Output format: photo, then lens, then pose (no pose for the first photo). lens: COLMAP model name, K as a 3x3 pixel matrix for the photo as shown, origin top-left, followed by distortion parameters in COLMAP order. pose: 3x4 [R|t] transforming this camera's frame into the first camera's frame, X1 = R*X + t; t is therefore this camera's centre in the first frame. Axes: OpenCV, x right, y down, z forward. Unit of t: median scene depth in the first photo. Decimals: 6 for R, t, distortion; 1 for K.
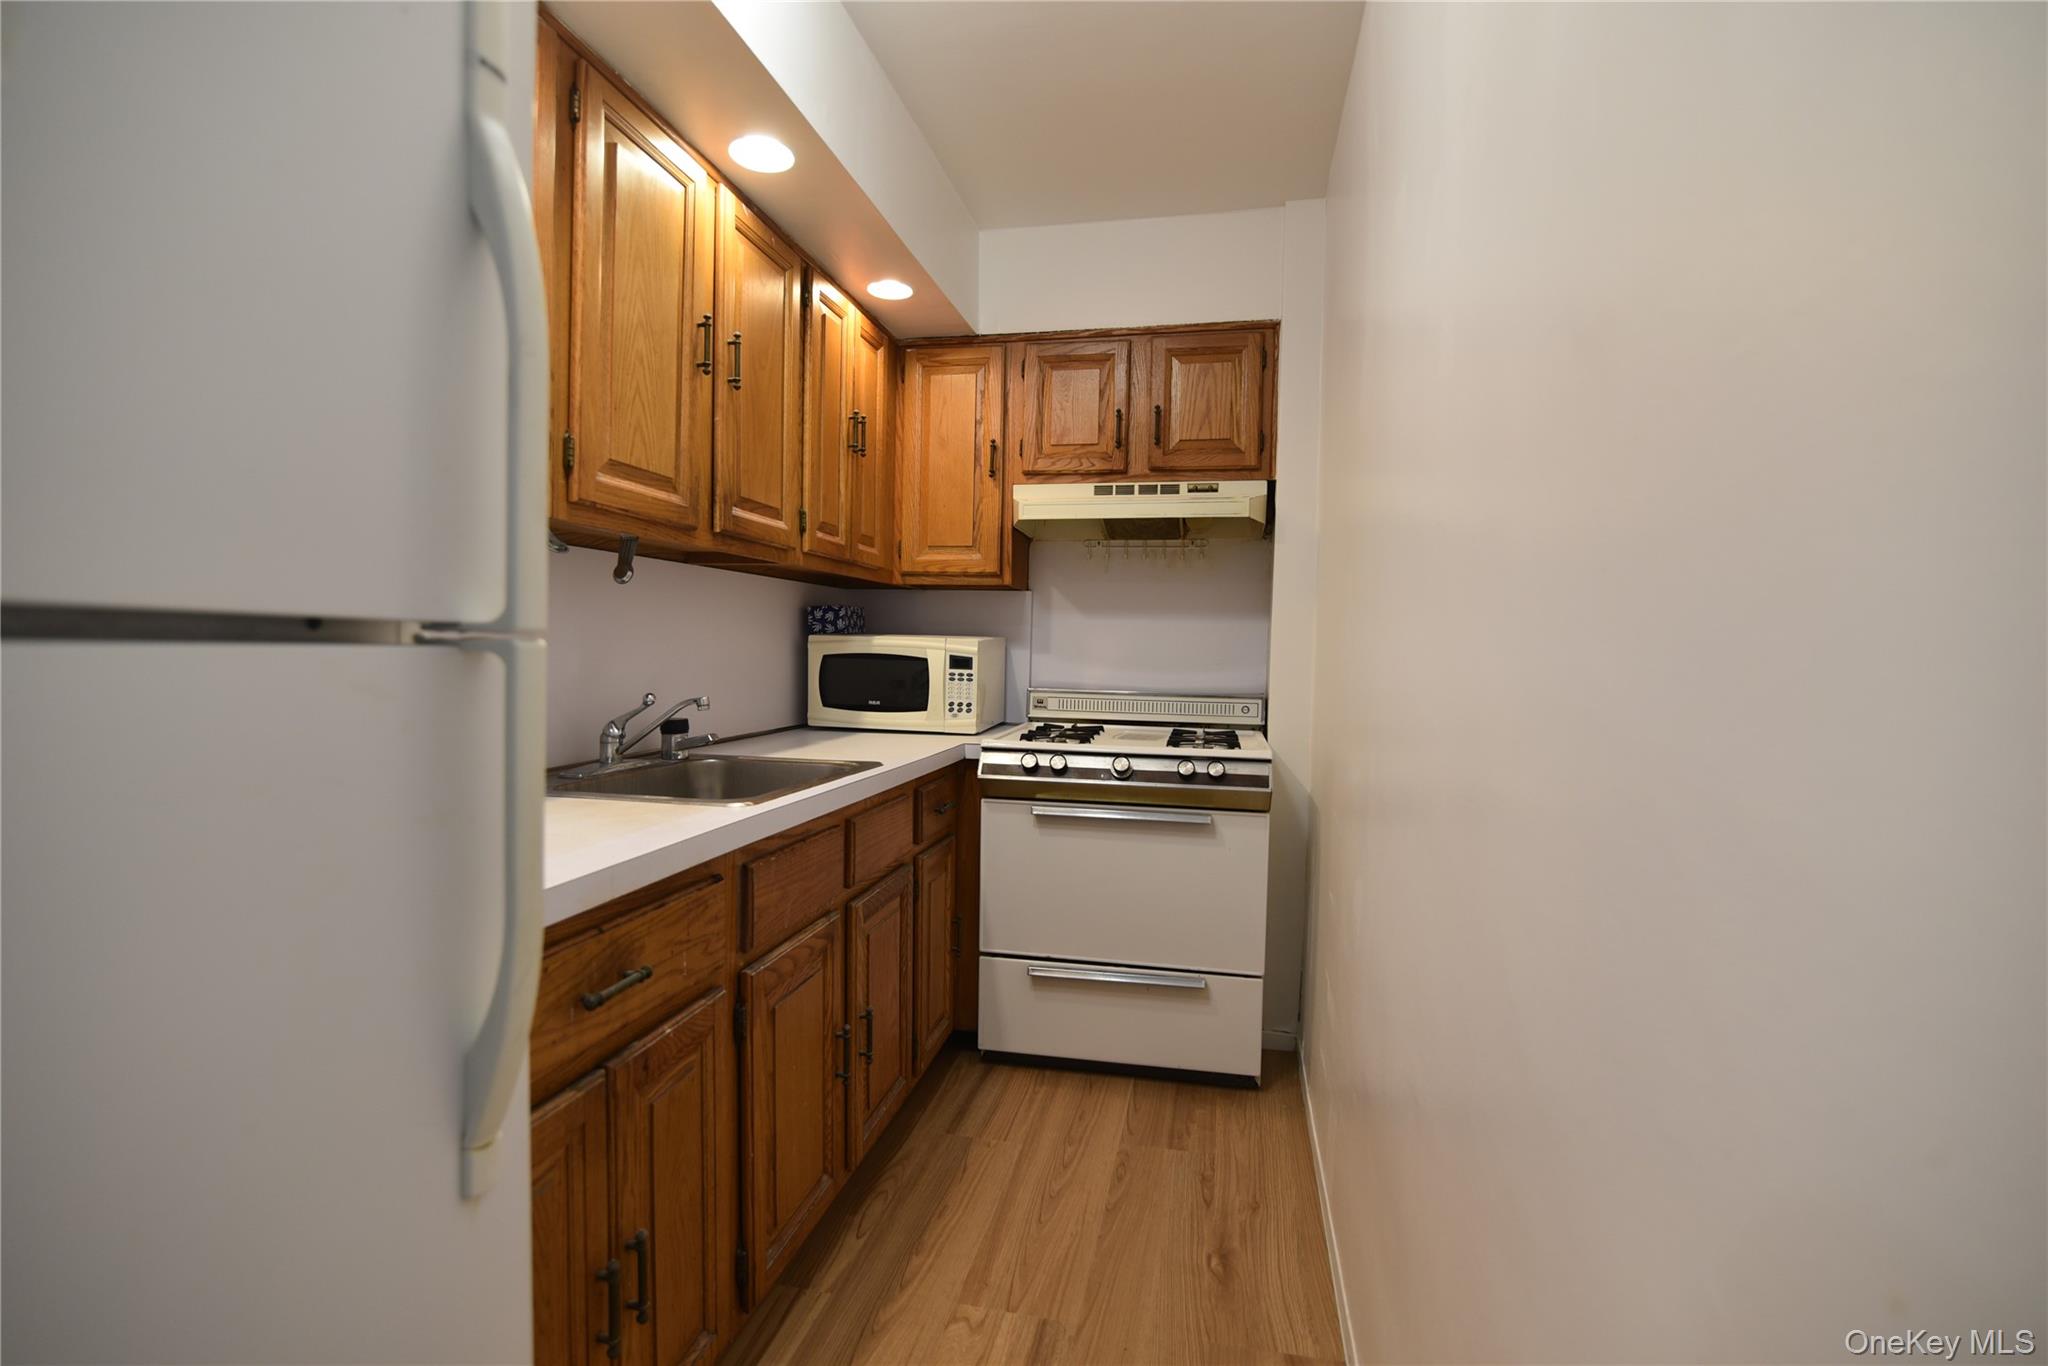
lens RADIAL K [[935.9, 0, 1024.0], [0, 935.9, 682.0], [0, 0, 1]] dist [-0.023747, 0.000711]
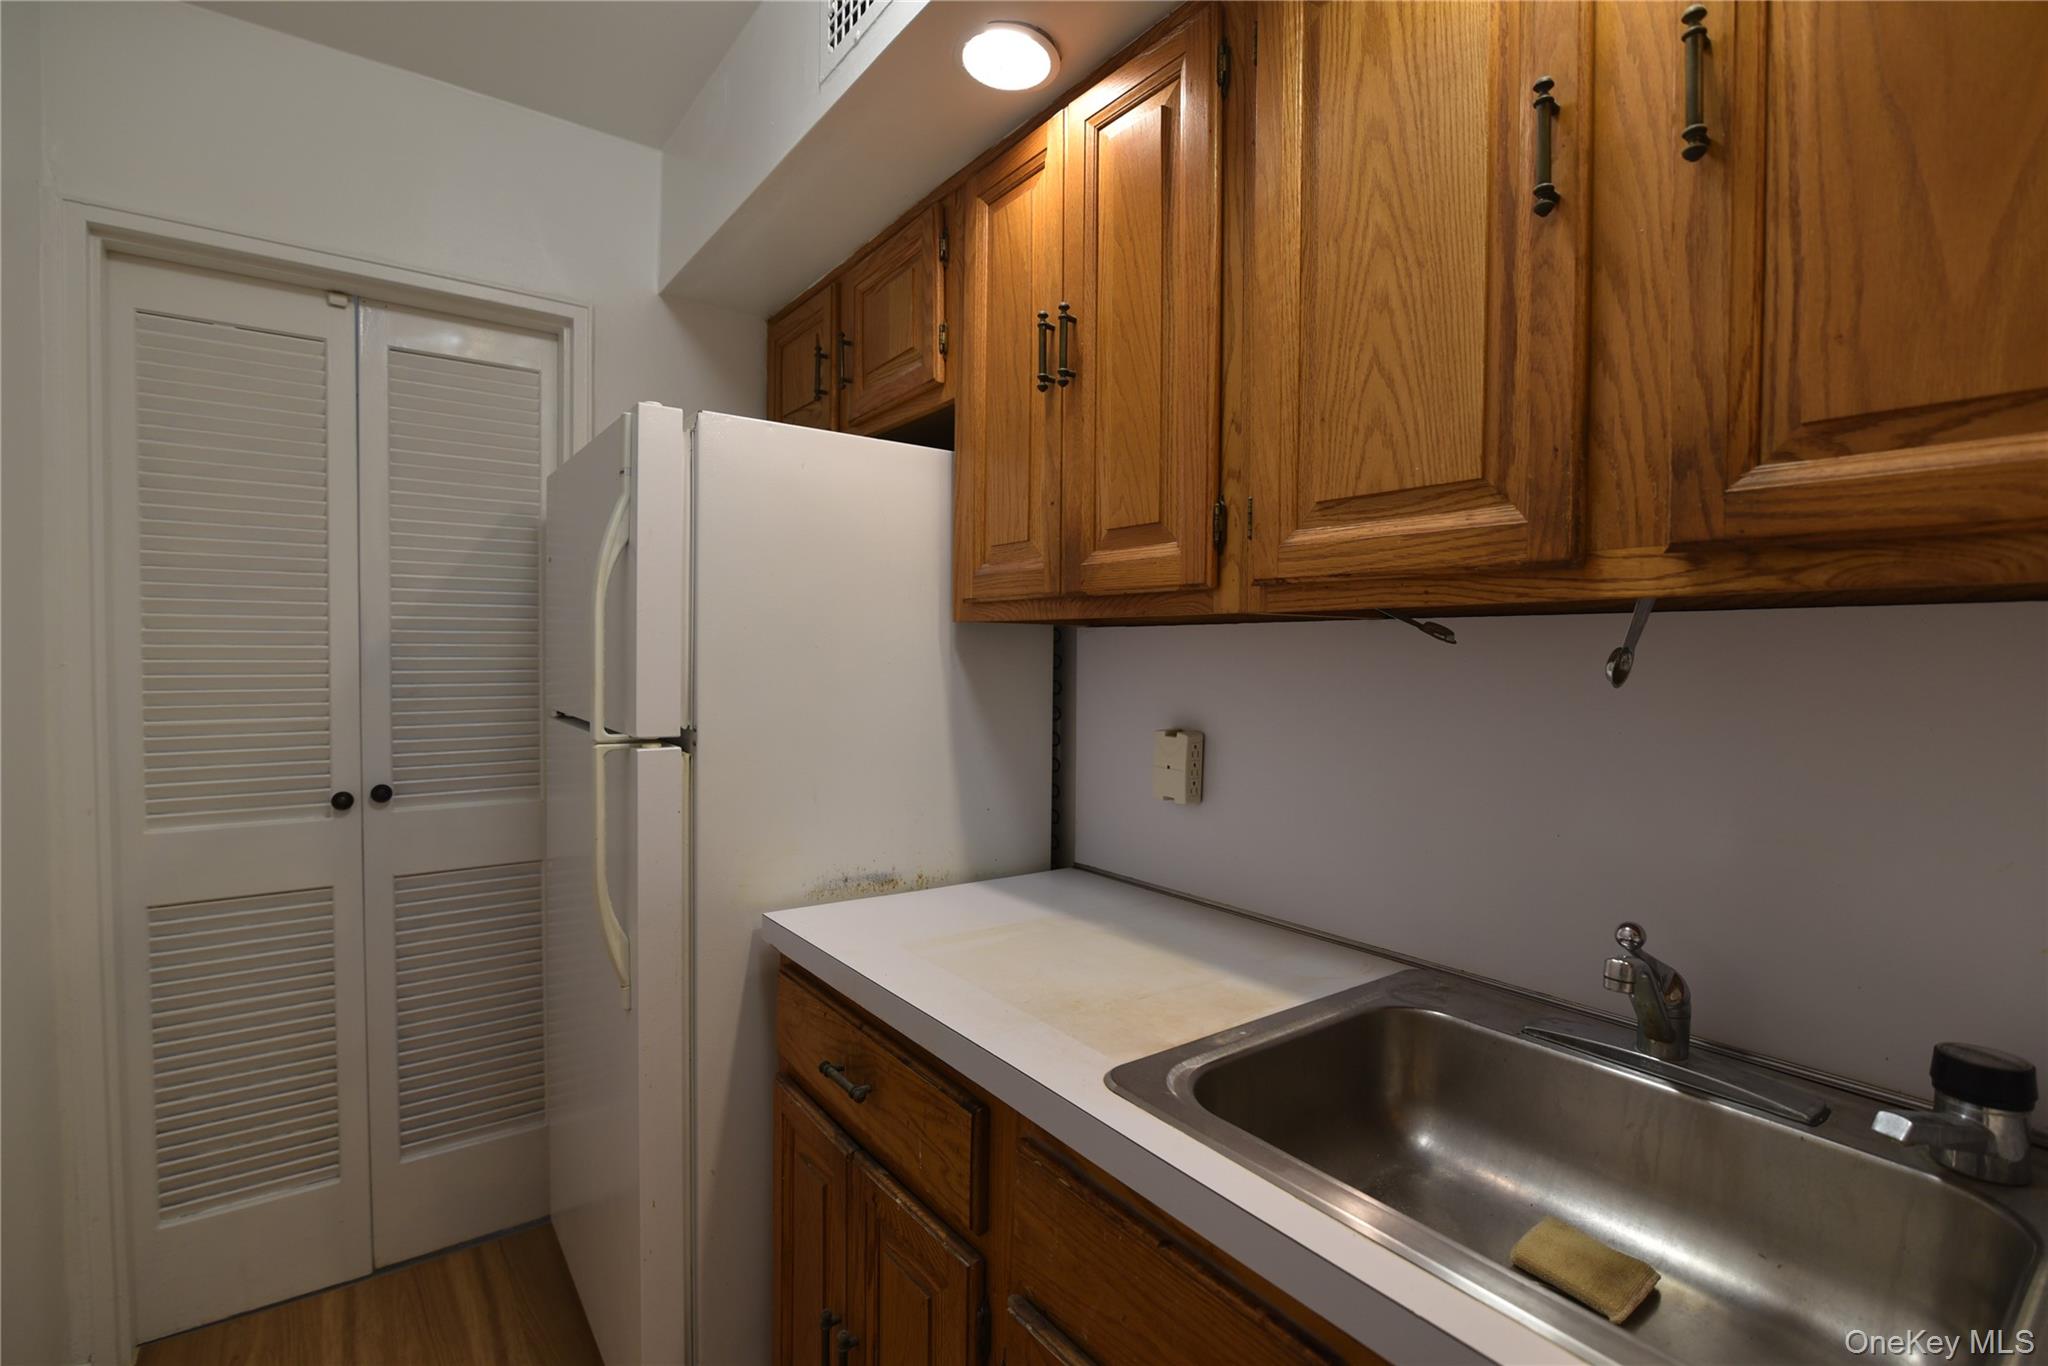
lens RADIAL K [[935.9, 0, 1028.9], [0, 935.9, 674.3], [0, 0, 1]] dist [-0.023747, 0.000711]
pose [[-0.660045, -0.009329, -0.751168, 0.126740], [-0.048729, 0.998349, 0.030418, -0.099384], [0.749644, 0.056681, -0.659410, 0.971404]]
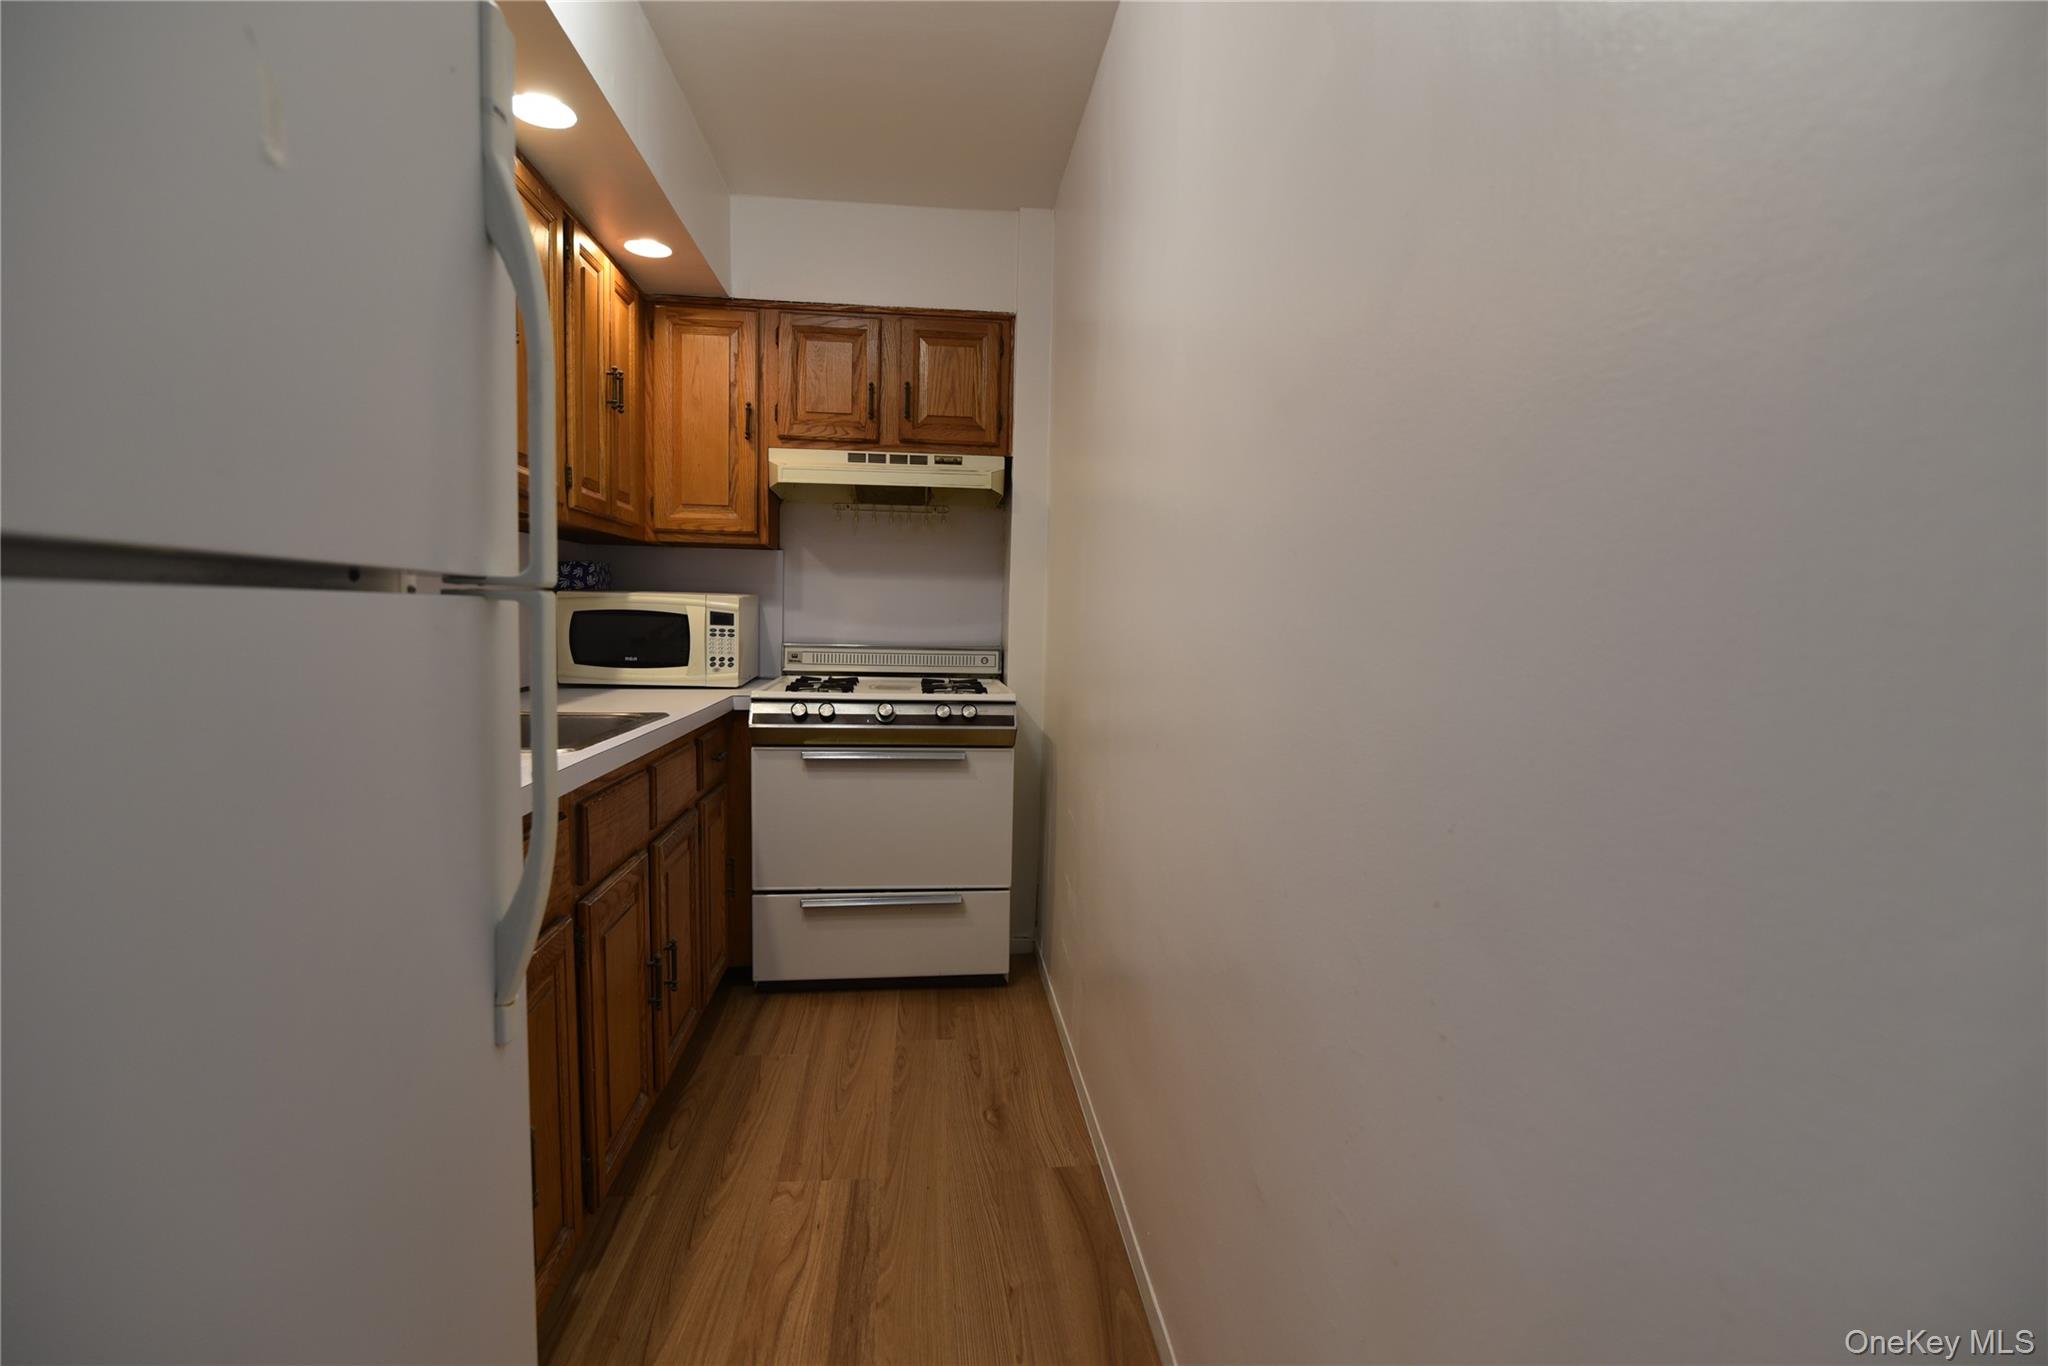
lens RADIAL K [[935.9, 0, 1025.4], [0, 935.9, 682.1], [0, 0, 1]] dist [-0.023747, 0.000711]
pose [[0.949394, -0.022246, 0.313299, -0.098889], [0.008768, 0.998977, 0.044361, 0.008544], [-0.313966, -0.039369, 0.948618, -0.119075]]
